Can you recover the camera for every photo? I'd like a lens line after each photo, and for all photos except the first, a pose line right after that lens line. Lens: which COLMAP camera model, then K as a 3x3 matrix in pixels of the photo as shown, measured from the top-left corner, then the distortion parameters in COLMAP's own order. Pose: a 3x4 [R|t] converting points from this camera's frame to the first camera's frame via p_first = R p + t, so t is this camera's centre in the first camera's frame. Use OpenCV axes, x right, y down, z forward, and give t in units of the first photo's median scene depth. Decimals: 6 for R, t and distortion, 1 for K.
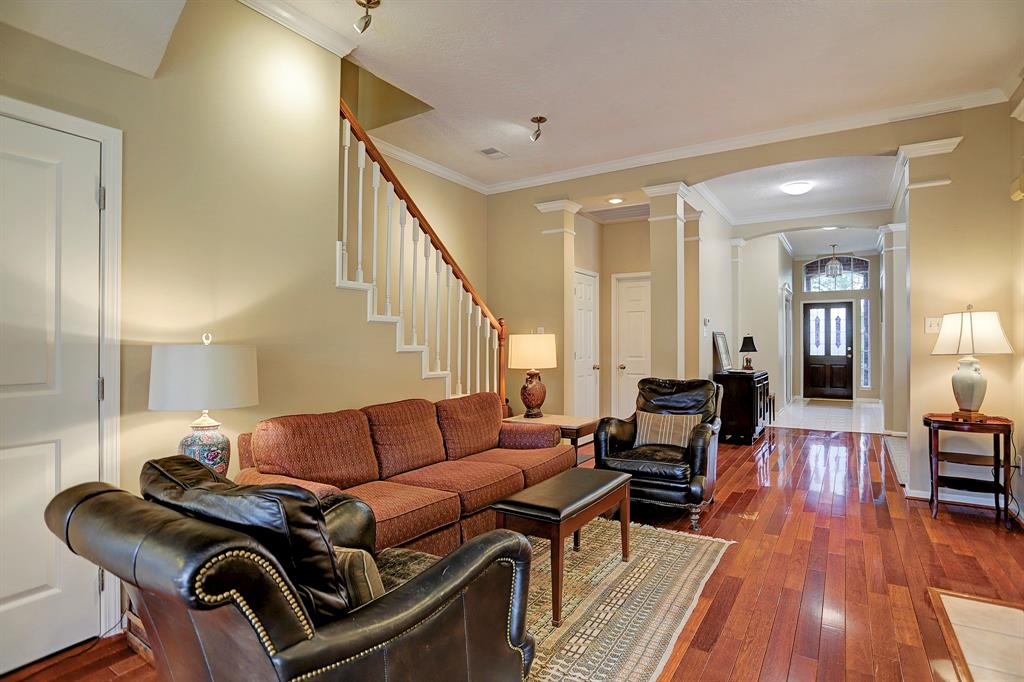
lens RADIAL K [[549.3, 0, 513.9], [0, 549.3, 338.3], [0, 0, 1]] dist [-0.004962, -0.000045]
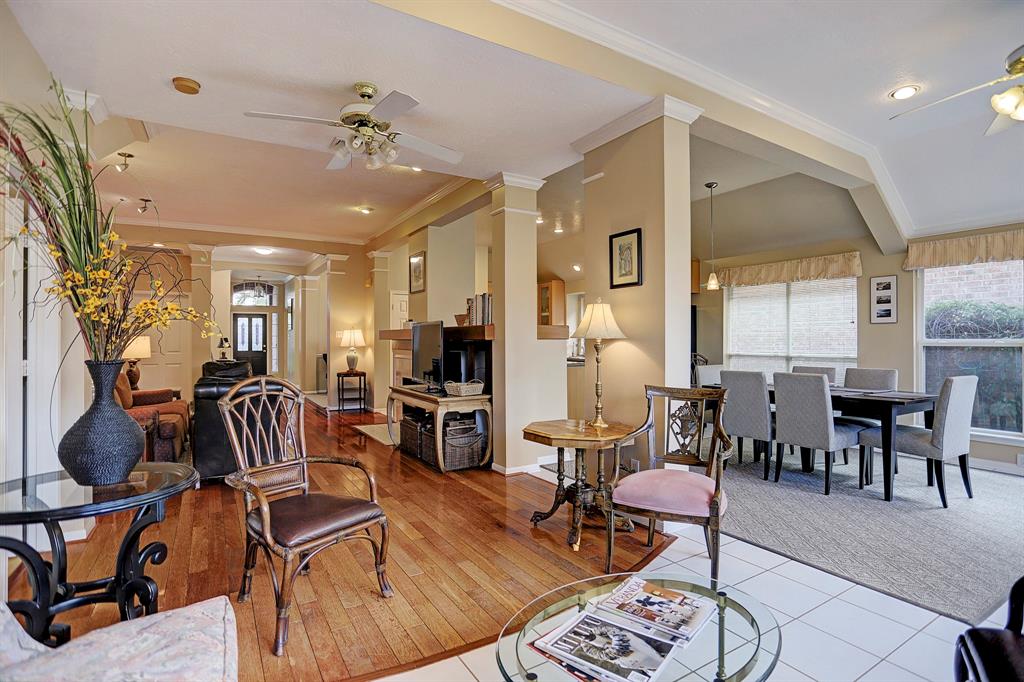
lens RADIAL K [[496.0, 0, 515.5], [0, 496.0, 341.6], [0, 0, 1]] dist [-0.028671, 0.007127]
pose [[0.458647, 0.001117, 0.888618, -0.263640], [-0.007577, 0.999968, 0.002654, -0.001171], [-0.888586, -0.007950, 0.458641, -0.218777]]
